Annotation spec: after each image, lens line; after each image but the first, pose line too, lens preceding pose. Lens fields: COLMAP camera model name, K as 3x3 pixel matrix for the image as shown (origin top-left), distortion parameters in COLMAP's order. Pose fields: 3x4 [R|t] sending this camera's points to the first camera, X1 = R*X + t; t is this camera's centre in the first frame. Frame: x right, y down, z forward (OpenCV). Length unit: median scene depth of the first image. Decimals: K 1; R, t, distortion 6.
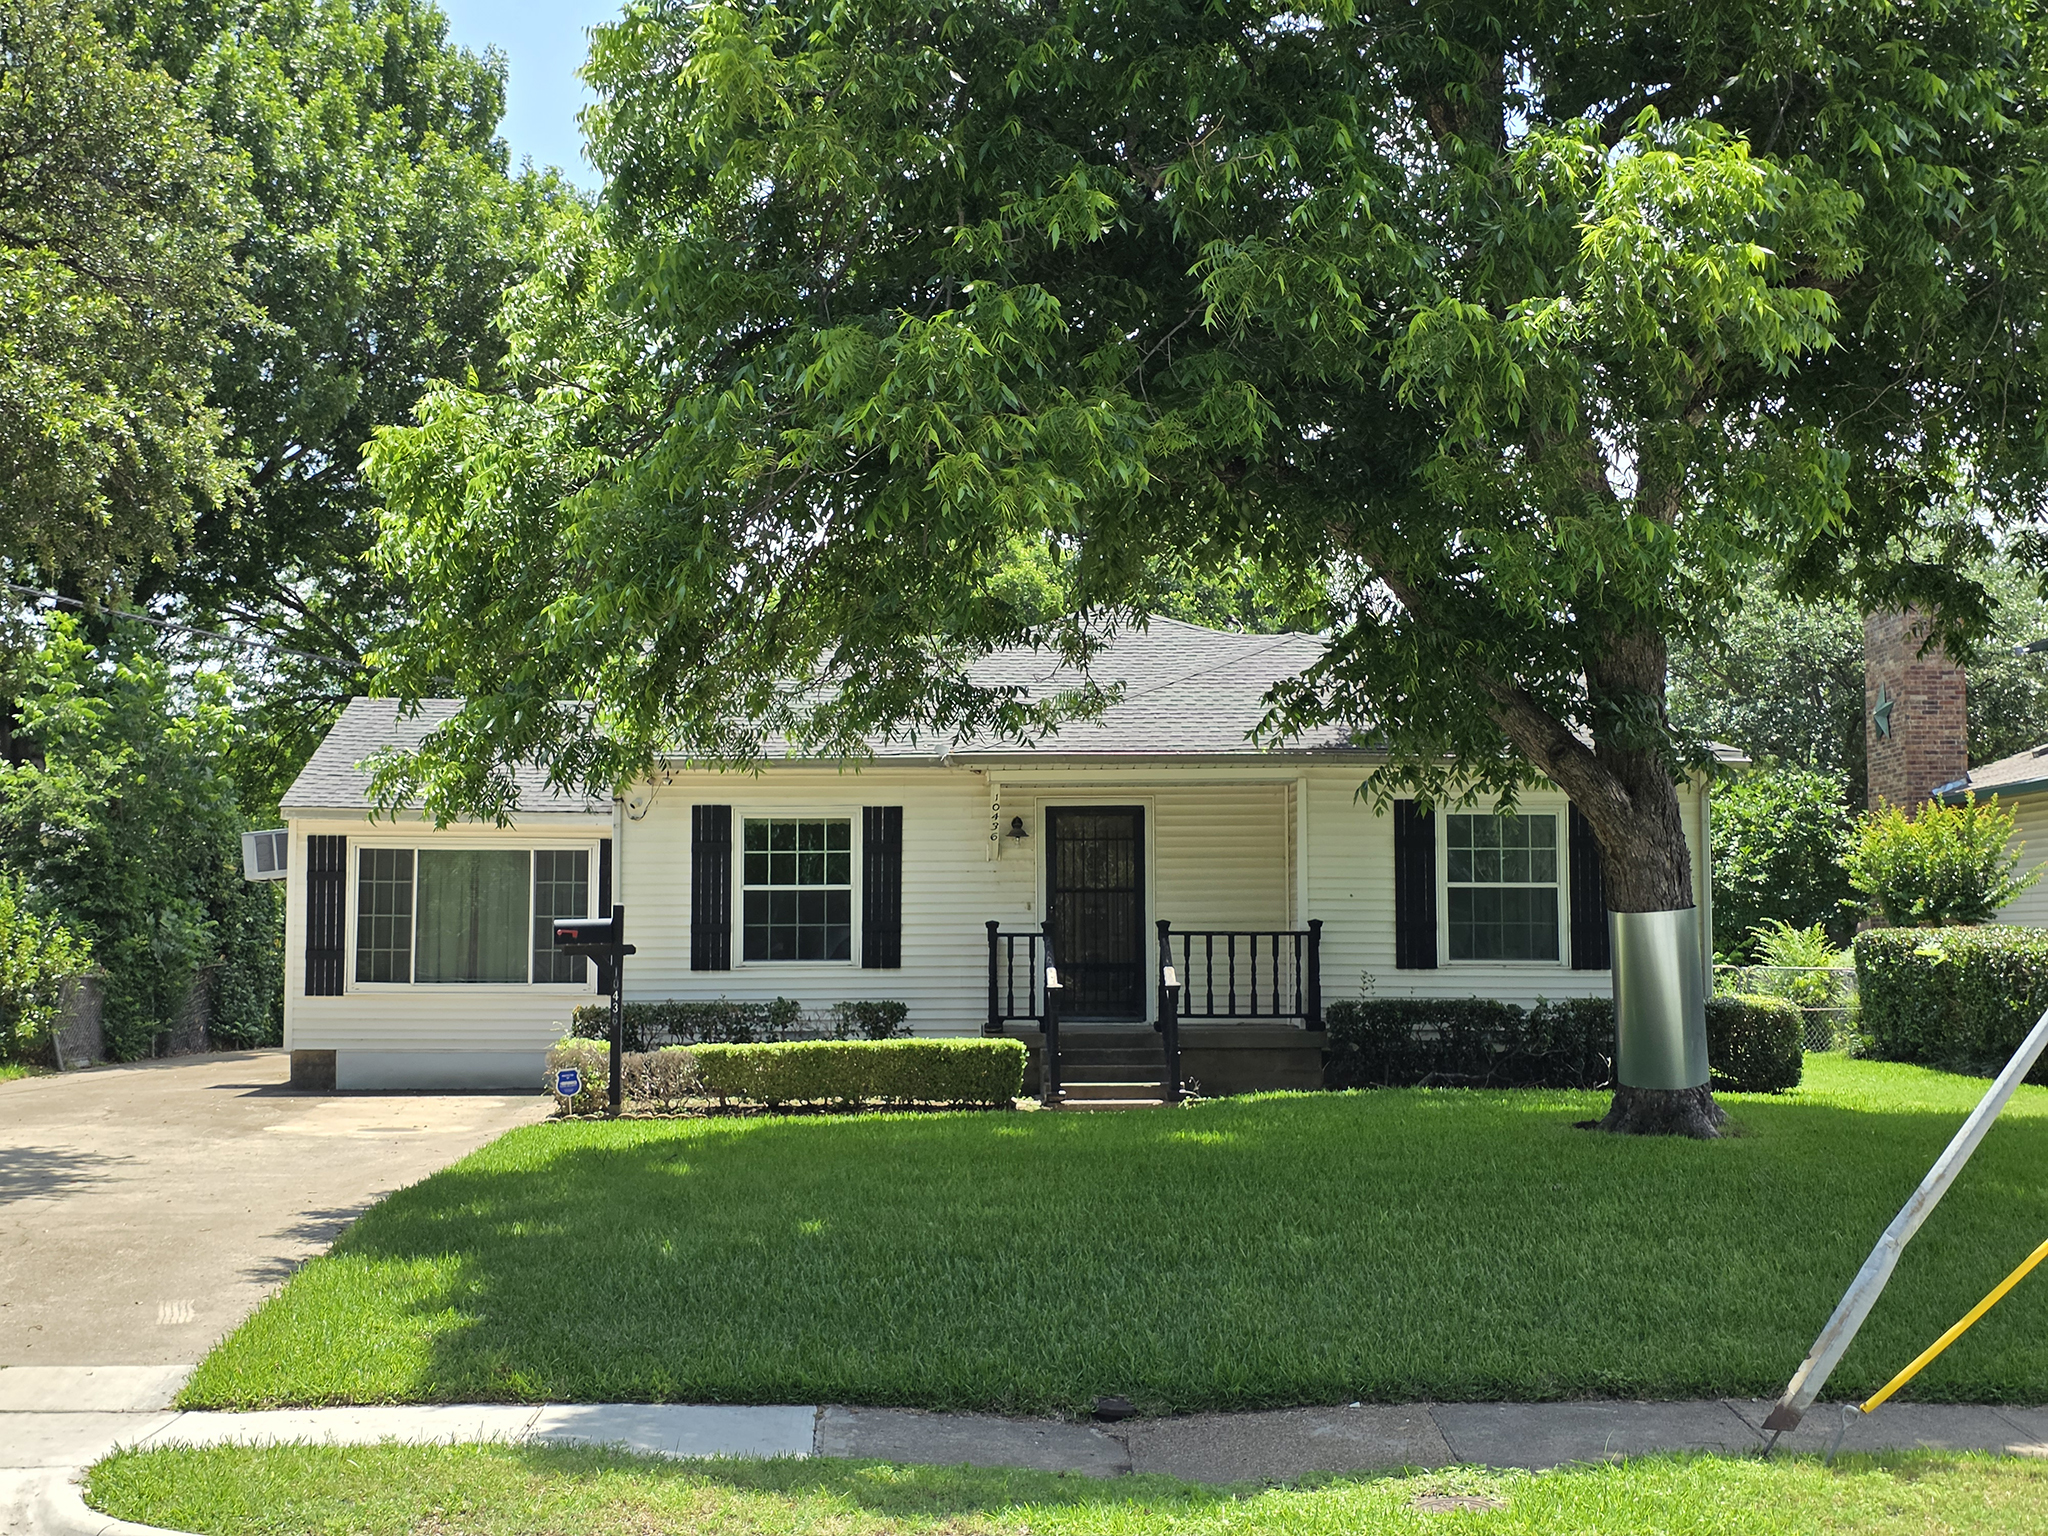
lens RADIAL K [[2725.6, 0, 1018.8], [0, 2725.6, 763.5], [0, 0, 1]] dist [0.023056, 0.000000]
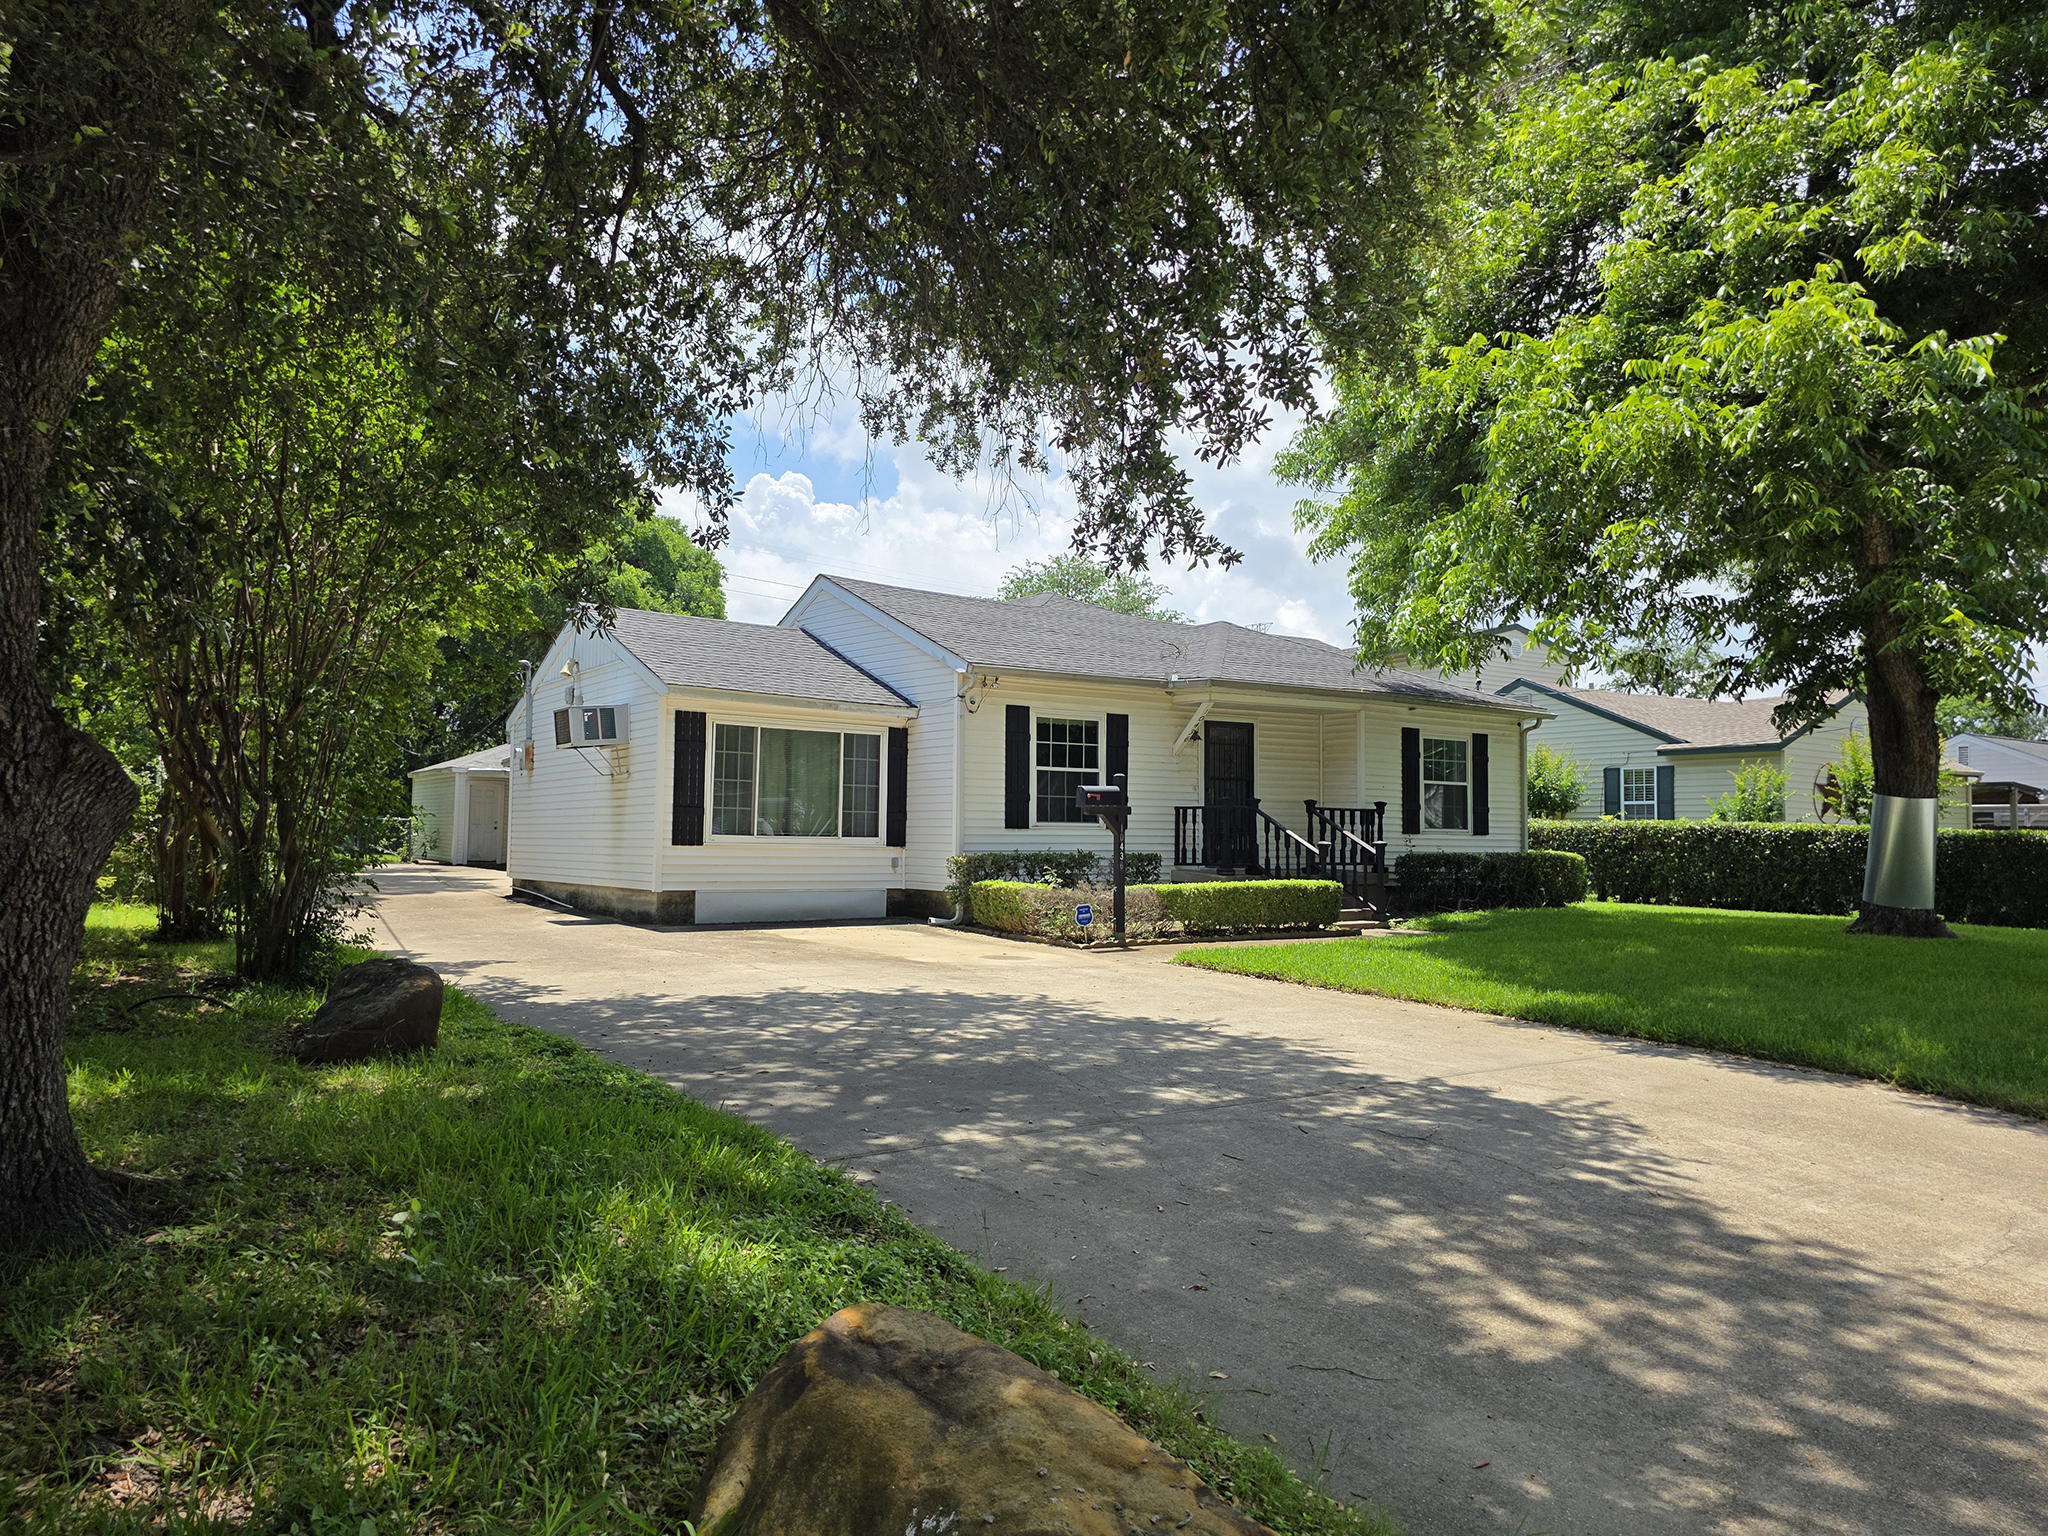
lens RADIAL K [[1355.3, 0, 1032.5], [0, 1355.3, 773.6], [0, 0, 1]] dist [-0.006262, -0.000531]
pose [[0.848653, 0.034782, 0.527806, -0.456343], [-0.051091, 0.998560, 0.016343, 0.037661], [-0.526477, -0.040836, 0.849208, 0.434739]]
